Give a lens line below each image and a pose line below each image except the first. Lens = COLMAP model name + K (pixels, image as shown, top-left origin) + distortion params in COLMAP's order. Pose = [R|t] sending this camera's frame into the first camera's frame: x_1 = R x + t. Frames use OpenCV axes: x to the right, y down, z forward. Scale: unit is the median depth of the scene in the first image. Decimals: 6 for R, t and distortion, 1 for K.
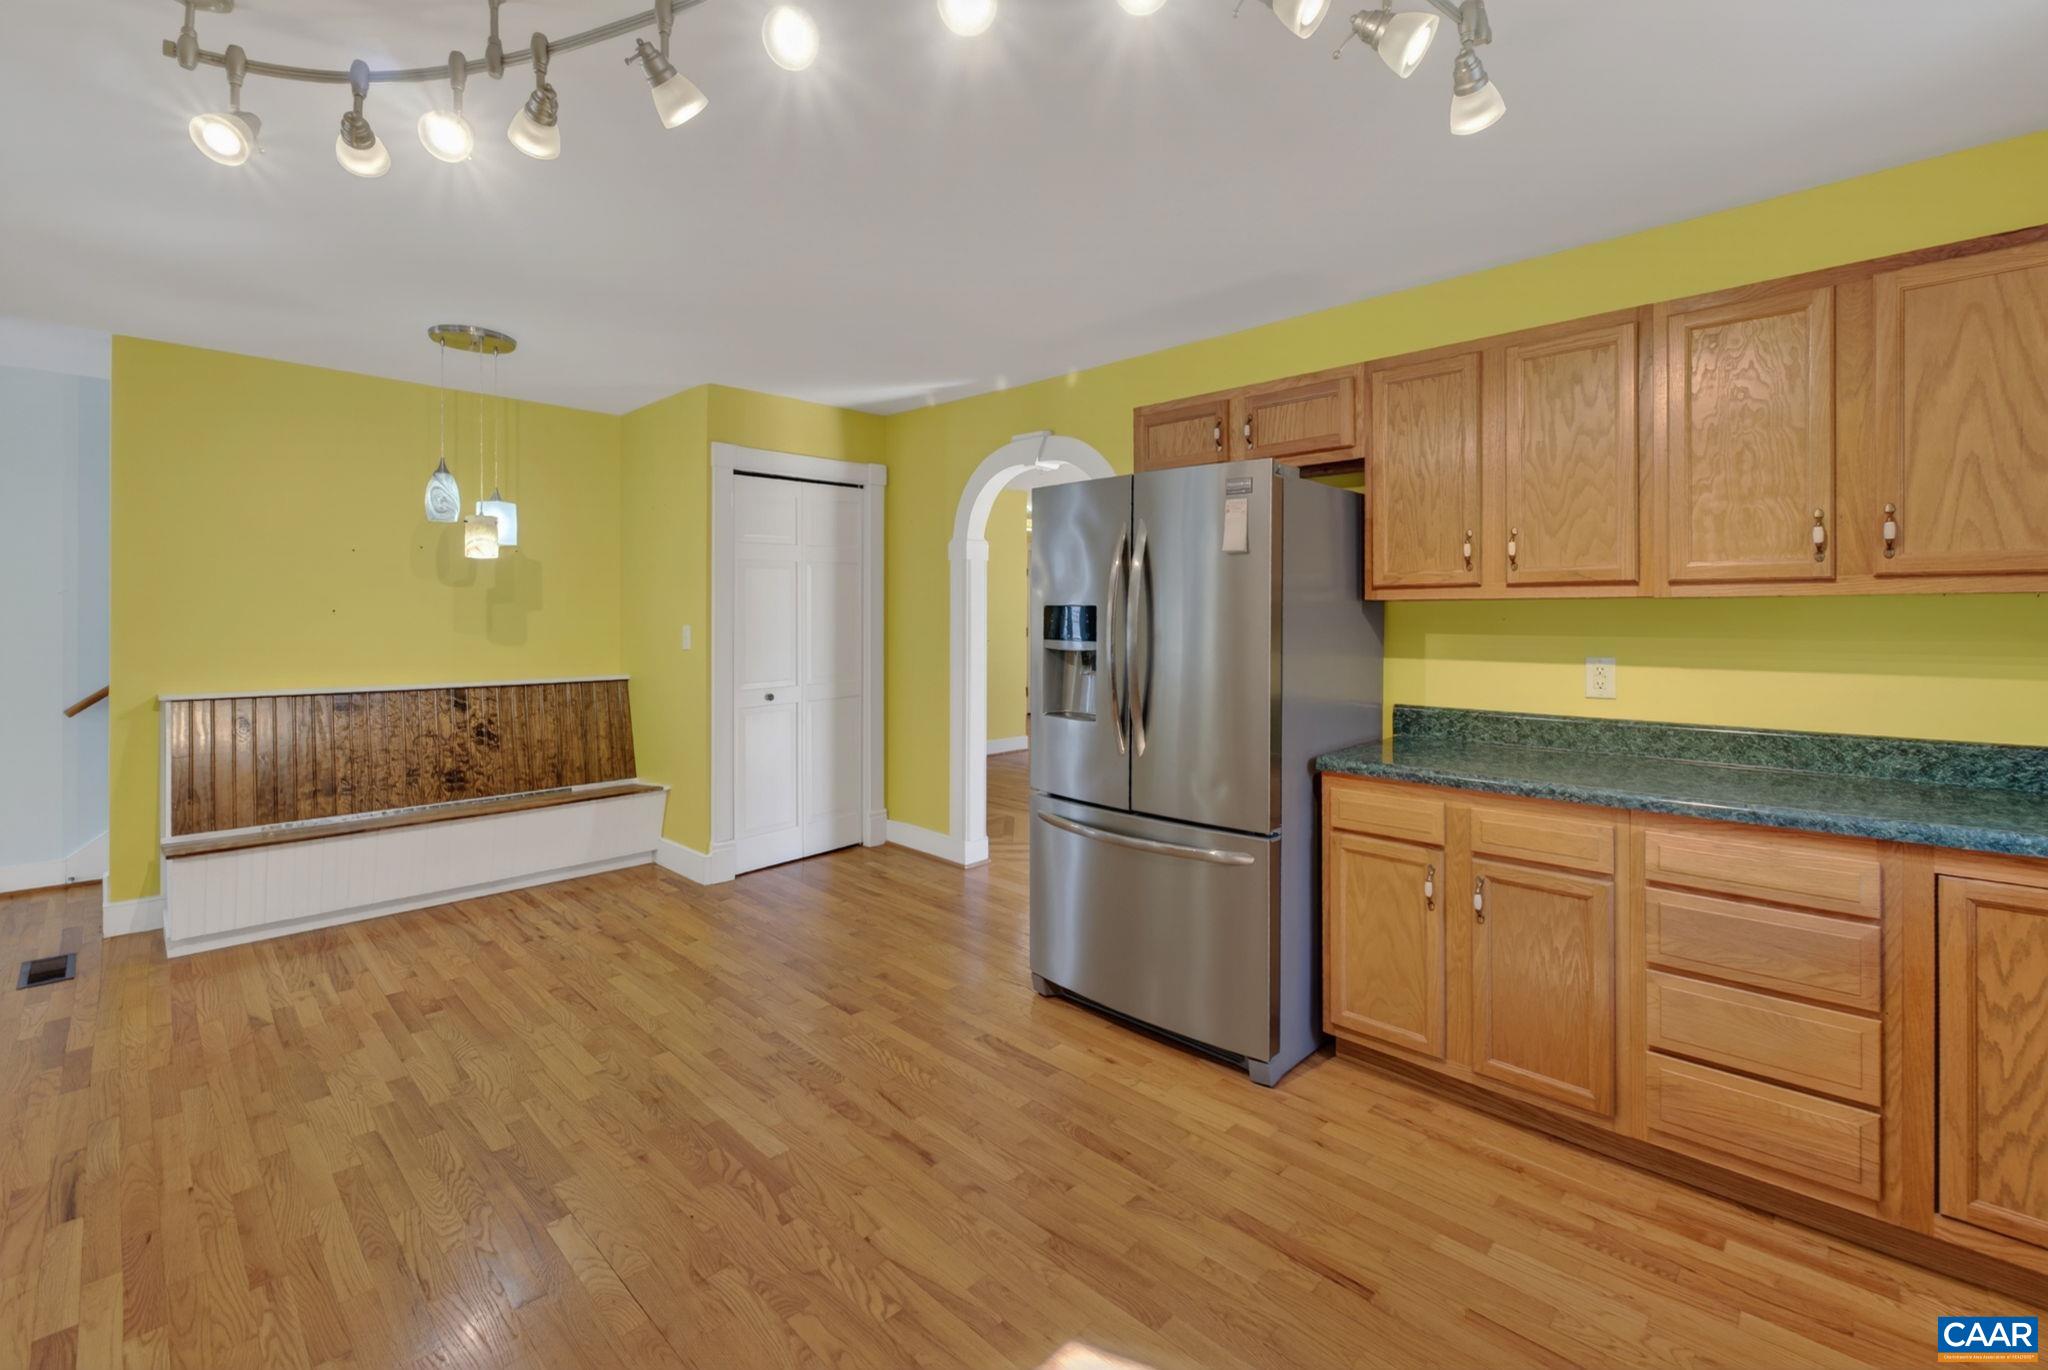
lens RADIAL K [[885.4, 0, 1020.6], [0, 885.4, 614.9], [0, 0, 1]] dist [-0.011827, 0.000043]
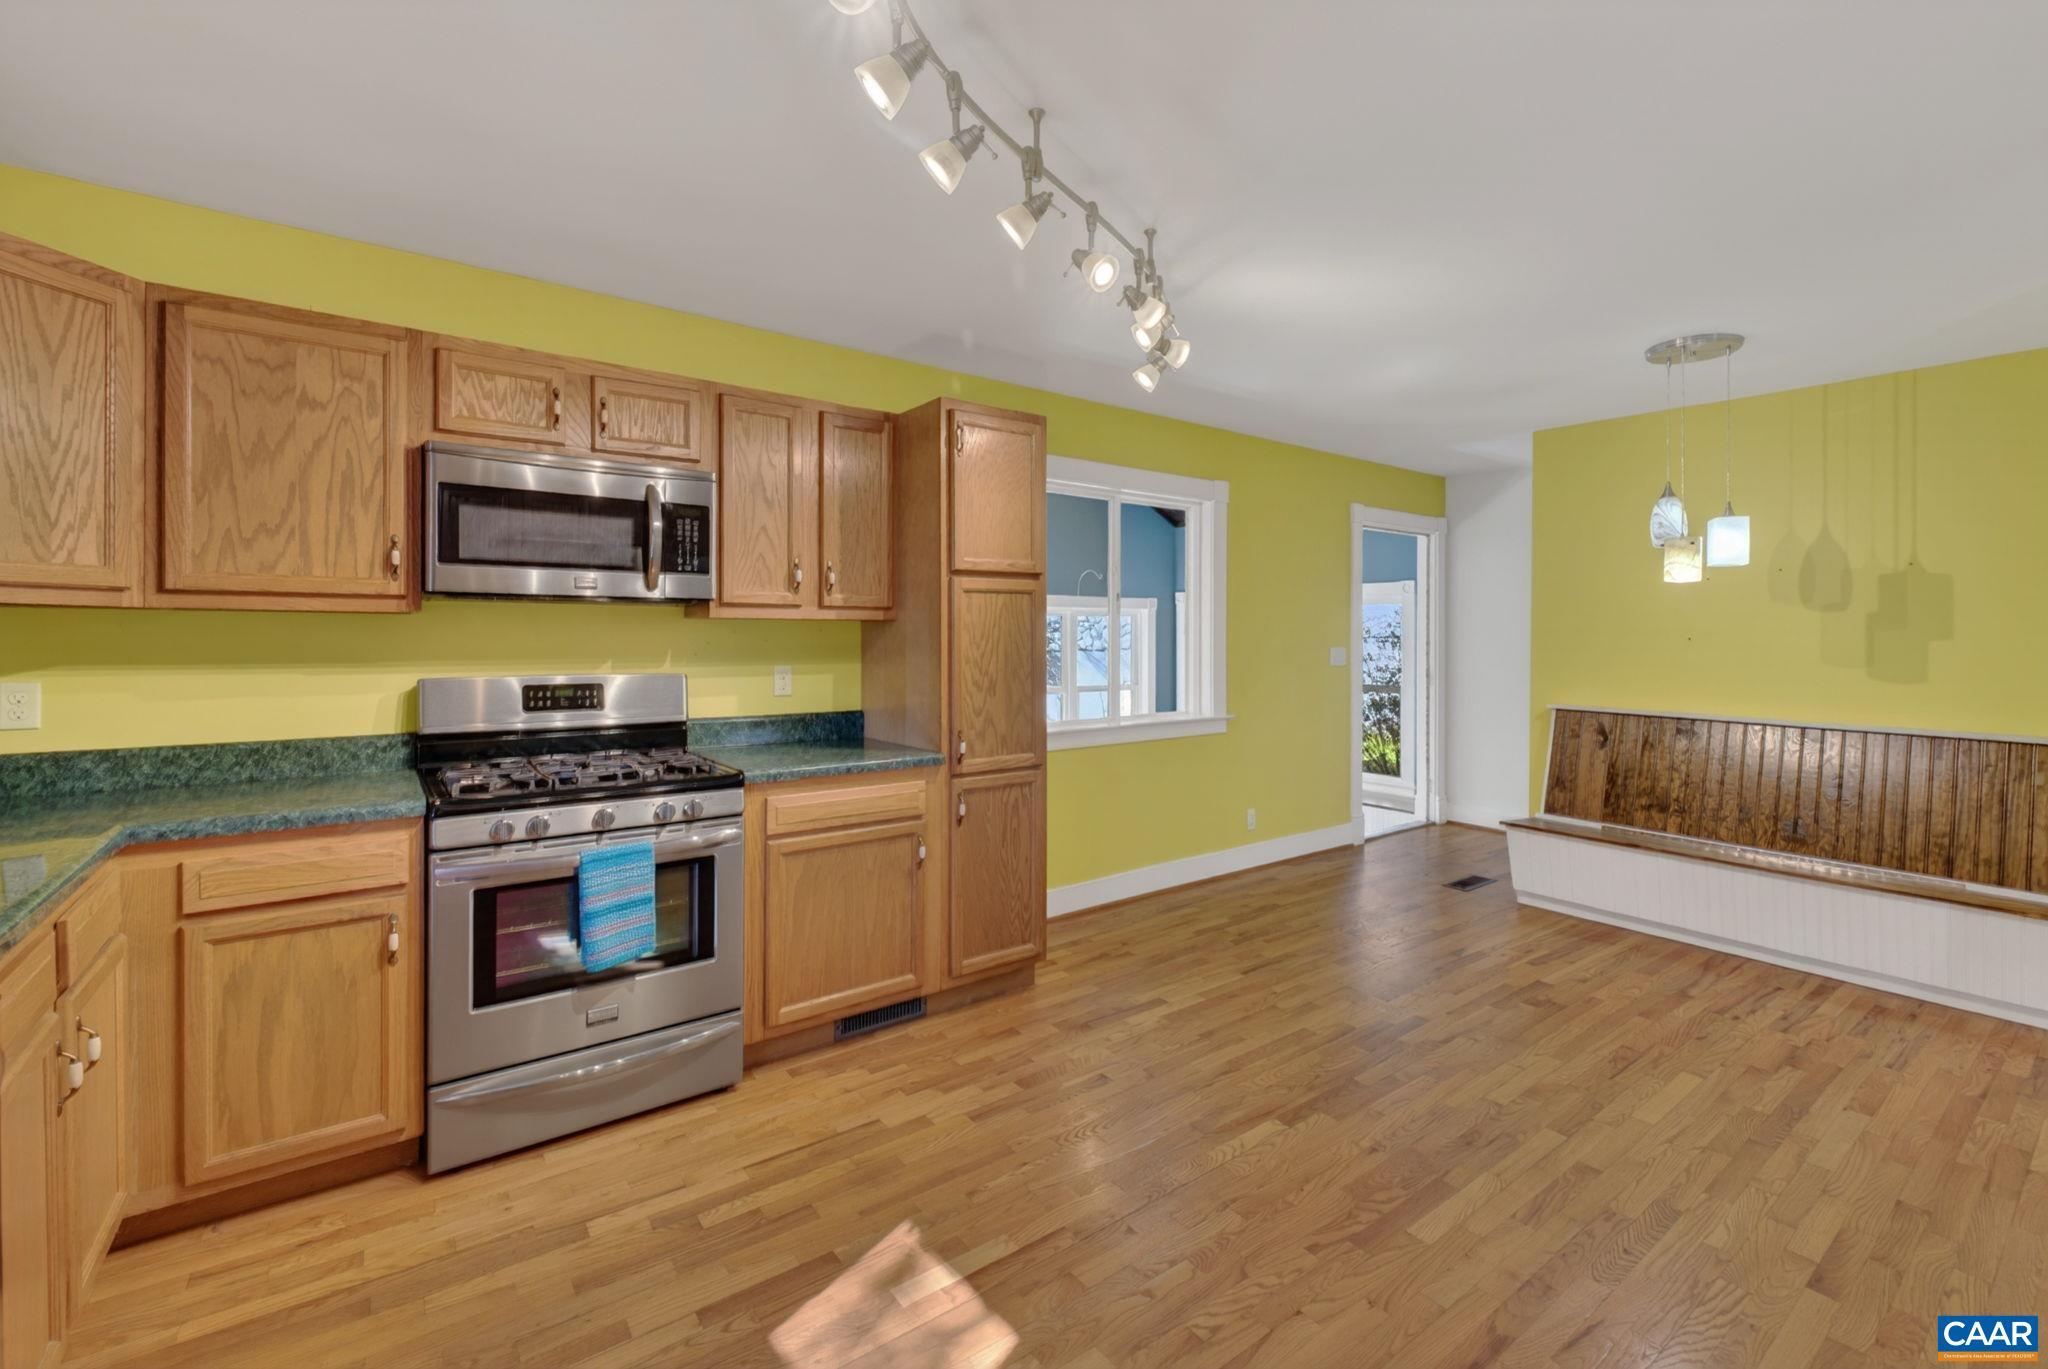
lens RADIAL K [[885.4, 0, 1031.2], [0, 885.4, 636.2], [0, 0, 1]] dist [-0.011827, 0.000043]
pose [[-0.160717, 0.000151, -0.987001, 0.464266], [-0.013229, 0.999910, 0.002307, 0.001439], [0.986912, 0.013428, -0.160701, 0.514022]]
